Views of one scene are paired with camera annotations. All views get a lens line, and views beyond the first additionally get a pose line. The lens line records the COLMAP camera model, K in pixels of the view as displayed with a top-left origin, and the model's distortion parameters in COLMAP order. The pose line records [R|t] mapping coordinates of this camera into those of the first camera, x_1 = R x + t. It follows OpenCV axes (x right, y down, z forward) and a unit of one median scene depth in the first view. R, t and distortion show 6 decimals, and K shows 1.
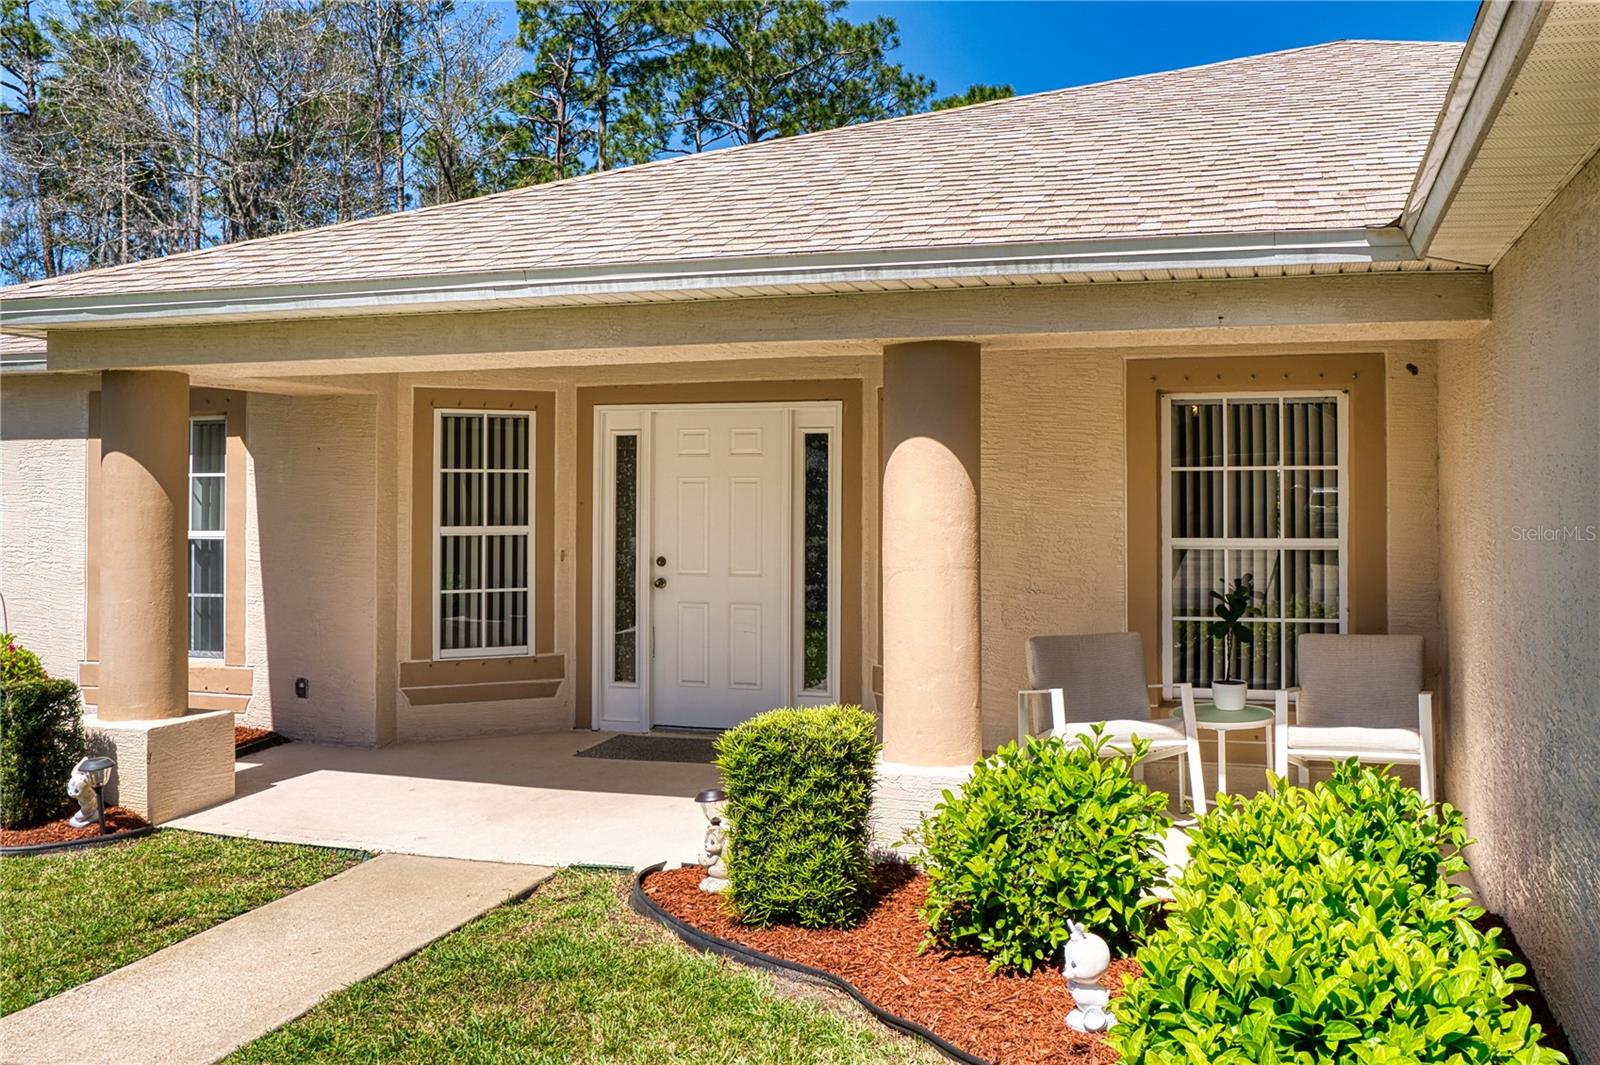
lens RADIAL K [[1362.9, 0, 802.7], [0, 1362.9, 479.9], [0, 0, 1]] dist [-0.073757, 0.048946]
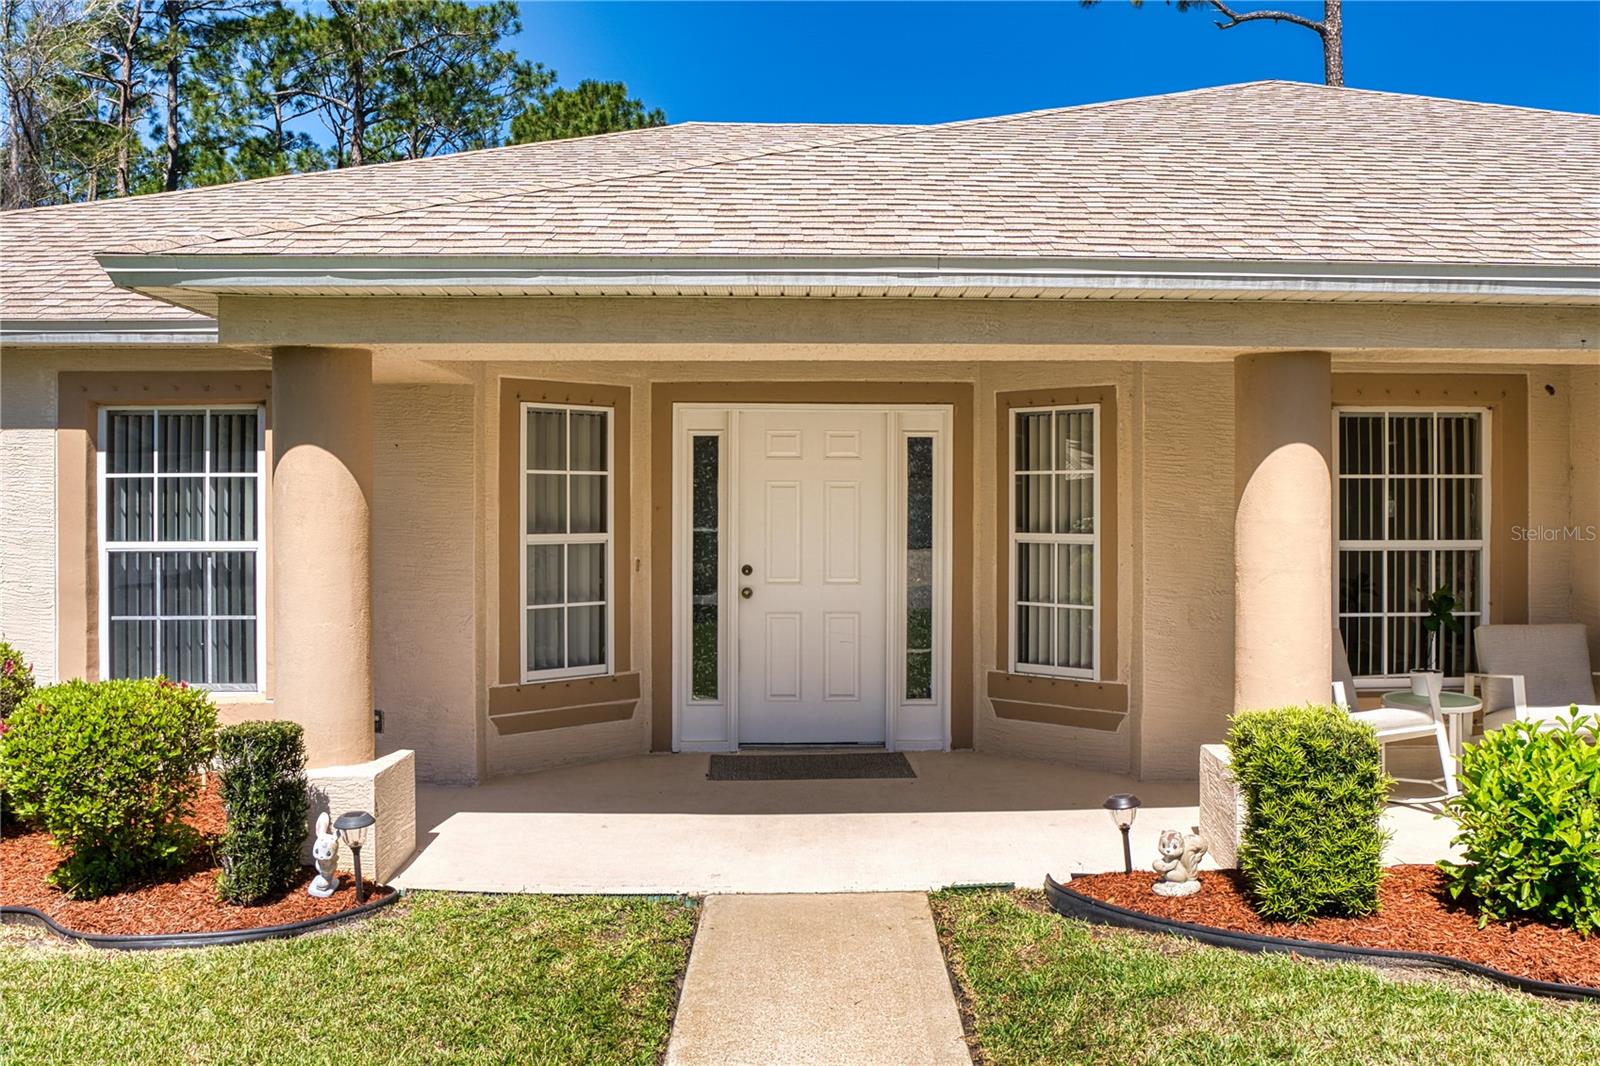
lens RADIAL K [[1398.1, 0, 772.7], [0, 1398.1, 510.4], [0, 0, 1]] dist [-0.070300, 0.014675]
pose [[0.952590, 0.000303, 0.304256, -0.393318], [-0.005353, 0.999861, 0.015764, 0.003363], [-0.304209, -0.016646, 0.952460, 0.074681]]
